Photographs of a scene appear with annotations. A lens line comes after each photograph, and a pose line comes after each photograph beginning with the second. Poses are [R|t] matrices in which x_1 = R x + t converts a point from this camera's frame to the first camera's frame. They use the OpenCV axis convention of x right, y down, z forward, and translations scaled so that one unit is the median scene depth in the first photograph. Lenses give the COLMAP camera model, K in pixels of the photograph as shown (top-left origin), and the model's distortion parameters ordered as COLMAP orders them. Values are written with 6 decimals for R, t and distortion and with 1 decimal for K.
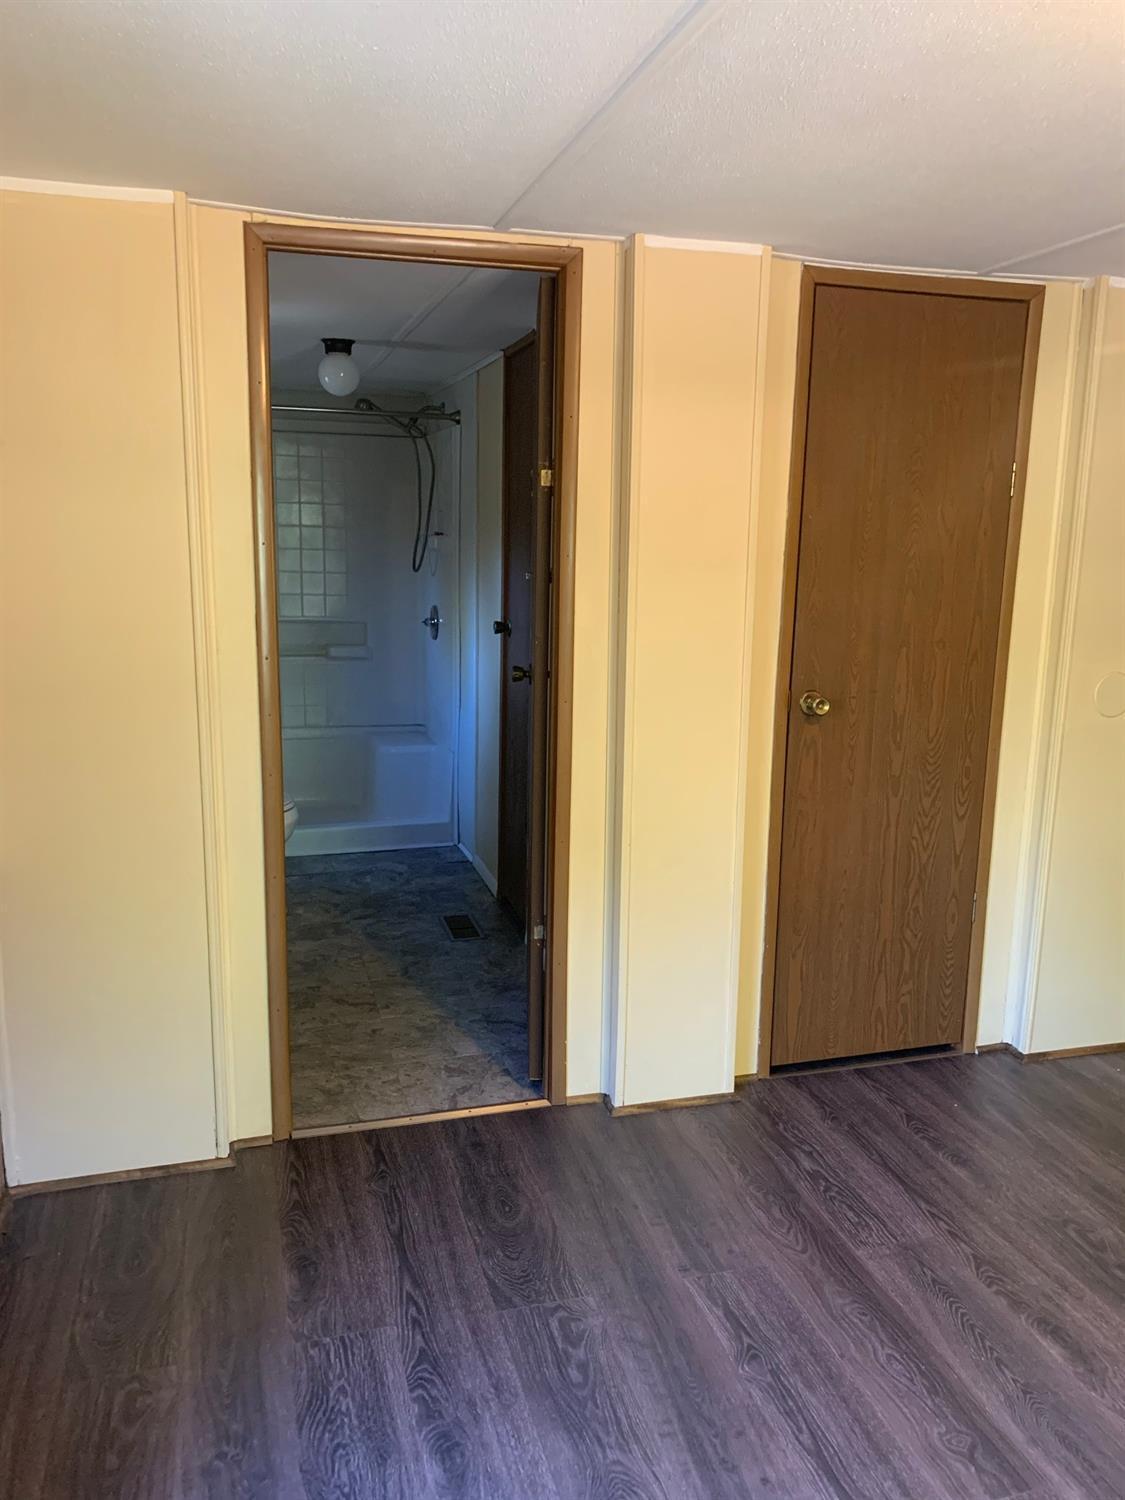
lens RADIAL K [[1145.0, 0, 562.1], [0, 1145.0, 745.9], [0, 0, 1]] dist [0.016447, -0.023769]
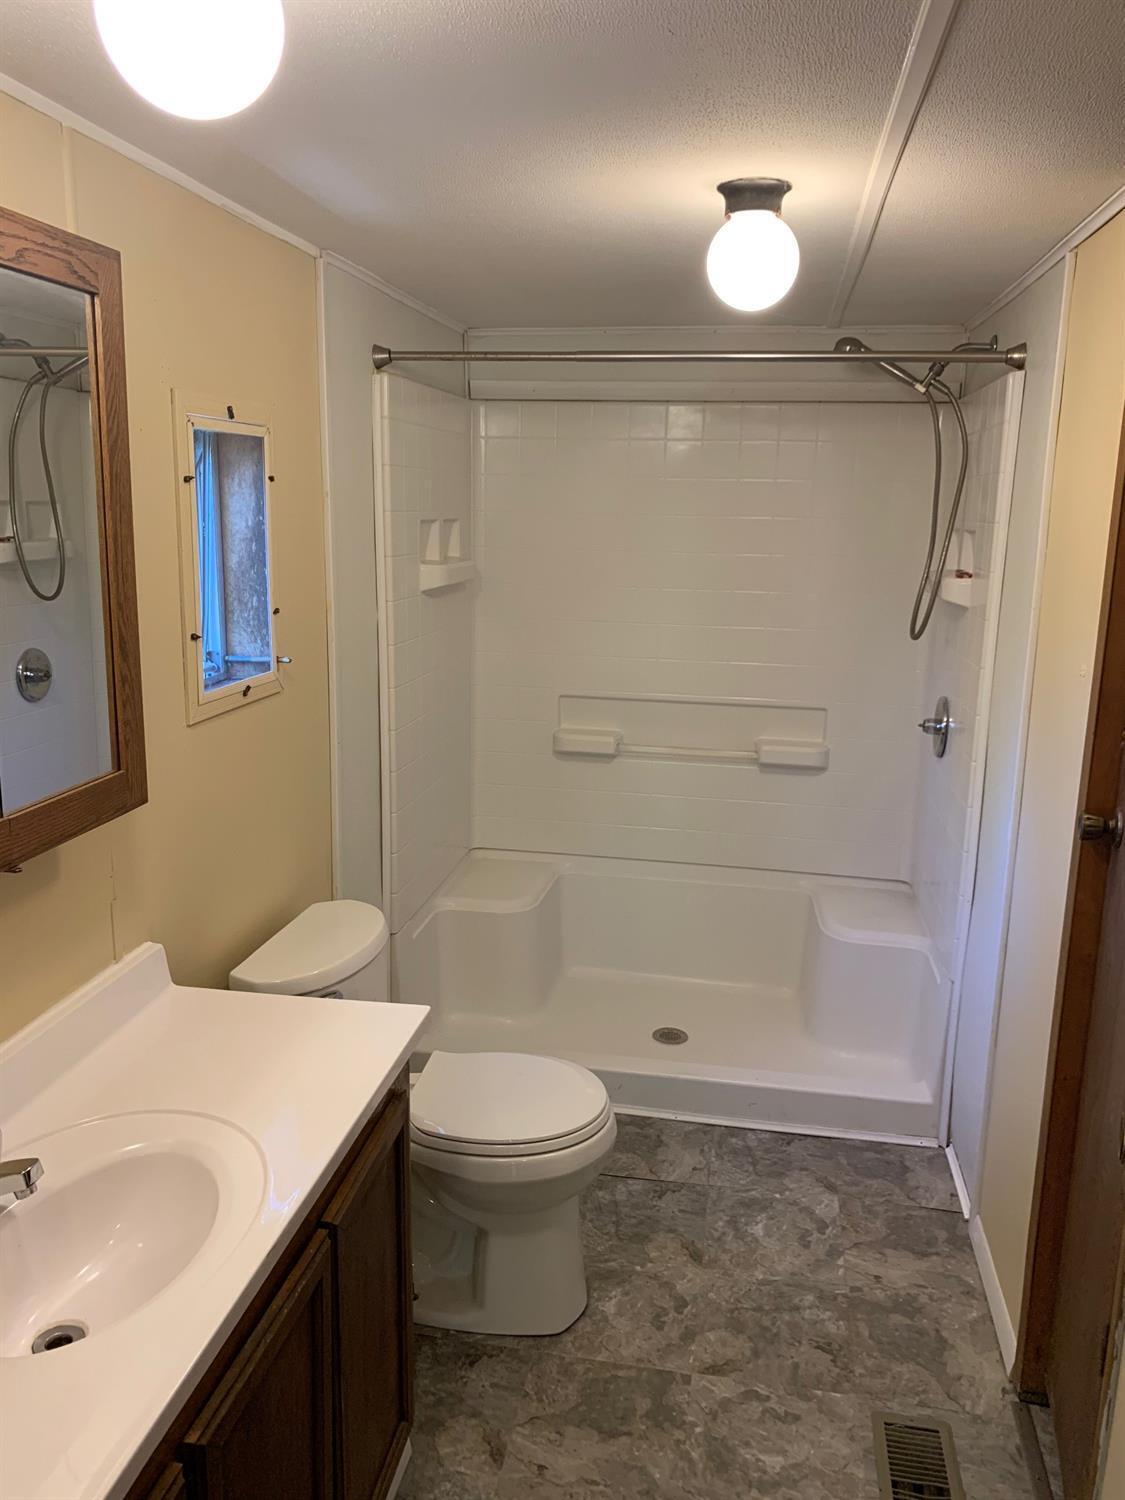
lens RADIAL K [[1145.0, 0, 567.9], [0, 1145.0, 743.7], [0, 0, 1]] dist [0.016447, -0.023769]
pose [[0.899663, 0.089070, -0.427402, -0.040123], [-0.082157, 0.996017, 0.034632, -0.120375], [0.428785, 0.003957, 0.903398, 0.473443]]
